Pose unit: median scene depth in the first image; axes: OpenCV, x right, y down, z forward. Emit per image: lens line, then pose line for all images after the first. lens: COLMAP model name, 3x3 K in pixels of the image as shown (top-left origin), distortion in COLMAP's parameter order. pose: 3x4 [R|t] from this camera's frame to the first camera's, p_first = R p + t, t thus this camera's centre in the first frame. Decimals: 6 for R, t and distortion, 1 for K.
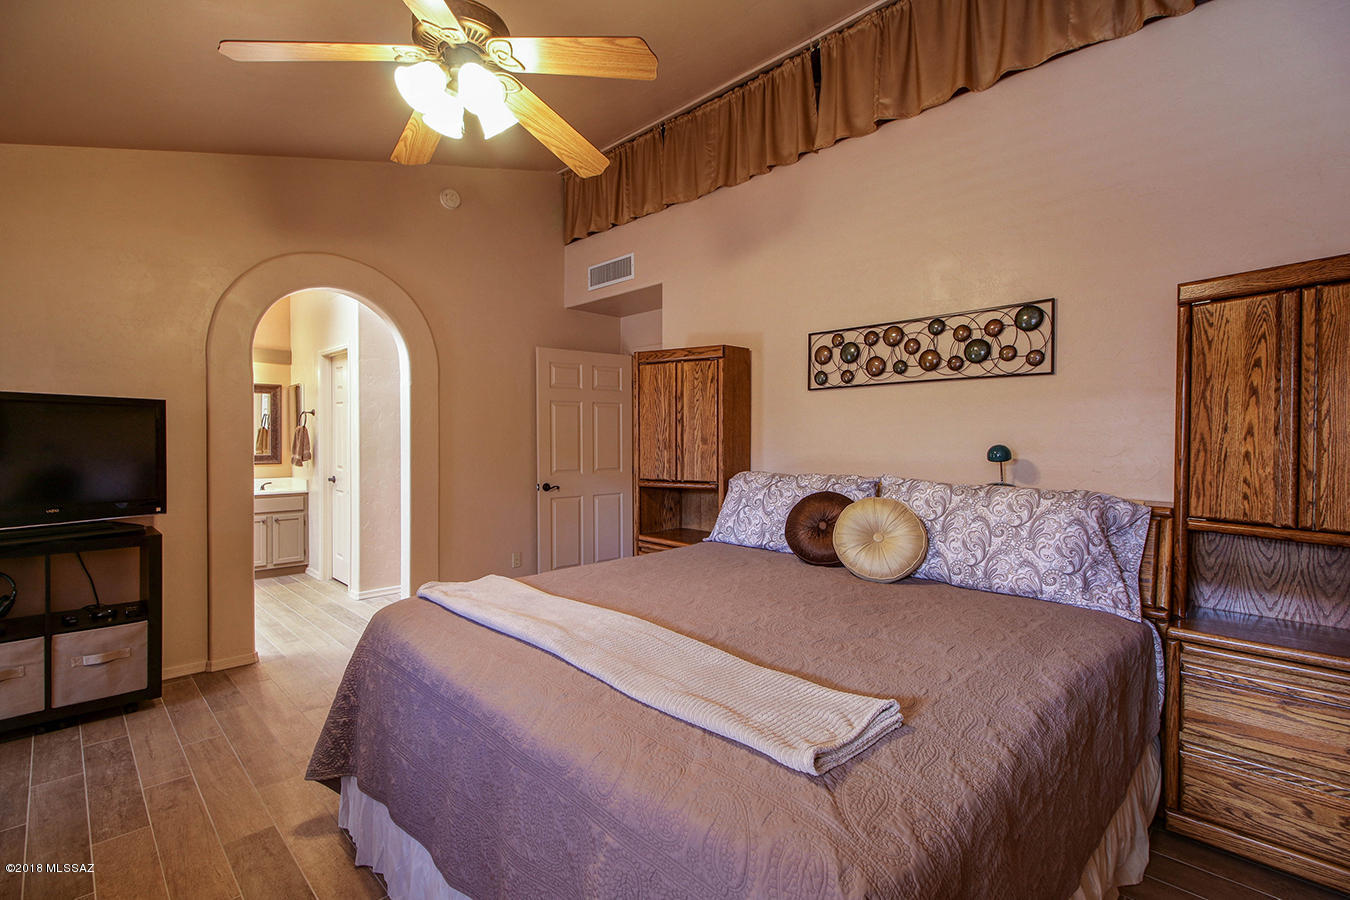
lens RADIAL K [[619.9, 0, 672.7], [0, 619.9, 445.3], [0, 0, 1]] dist [0.027312, -0.013553]
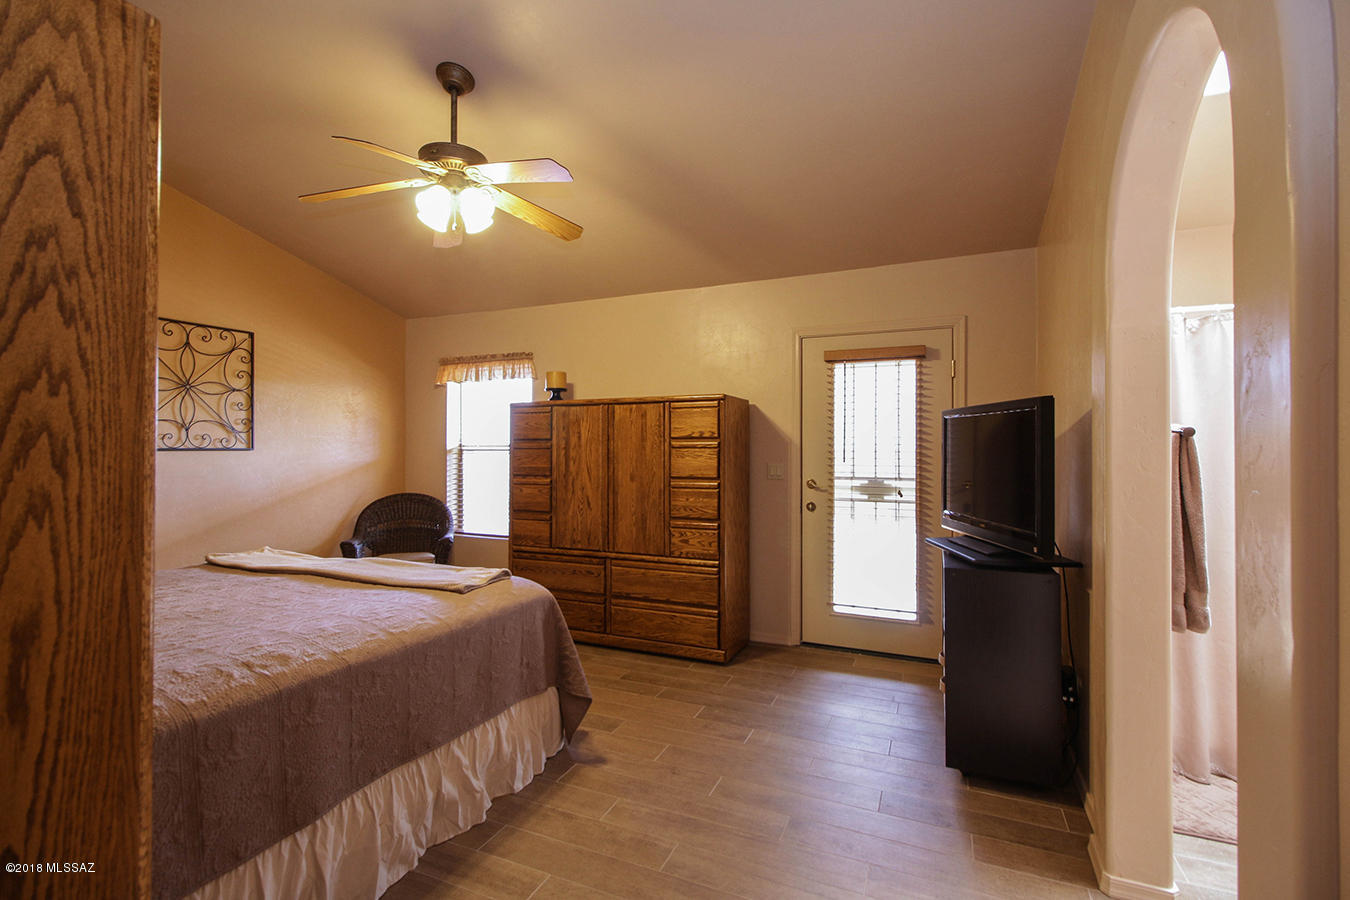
lens RADIAL K [[619.9, 0, 672.7], [0, 619.9, 445.3], [0, 0, 1]] dist [0.027312, -0.013553]
pose [[-0.930106, -0.003068, -0.367279, -0.169082], [-0.005720, 0.999965, 0.006132, -0.021463], [0.367248, 0.007804, -0.930090, 1.522917]]
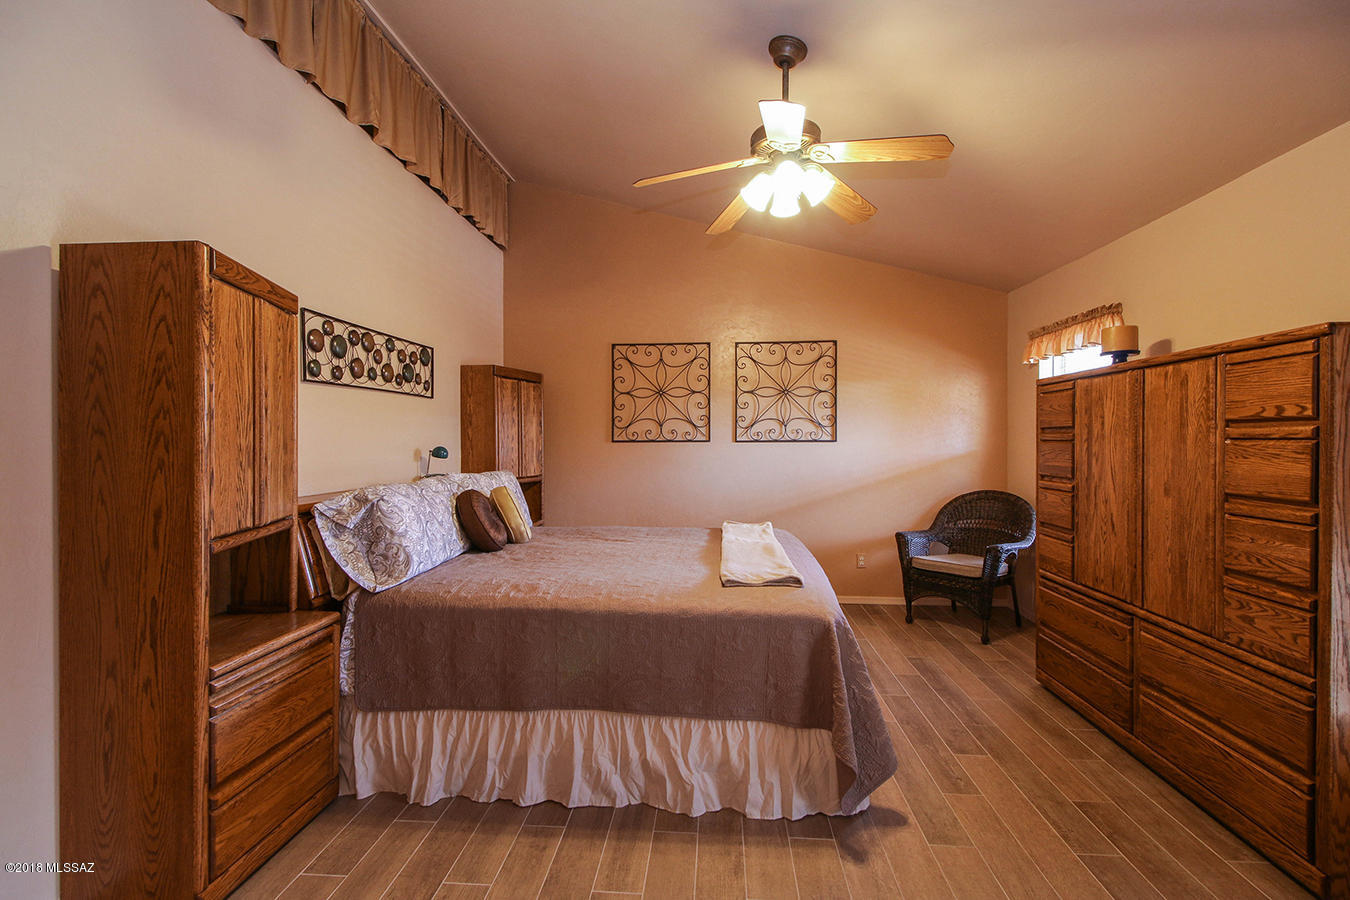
lens RADIAL K [[619.9, 0, 672.7], [0, 619.9, 445.3], [0, 0, 1]] dist [0.027312, -0.013553]
pose [[-0.651554, -0.007048, 0.758570, -0.728516], [0.009370, 0.999806, 0.017338, -0.019607], [-0.758545, 0.018405, -0.651361, 1.263746]]
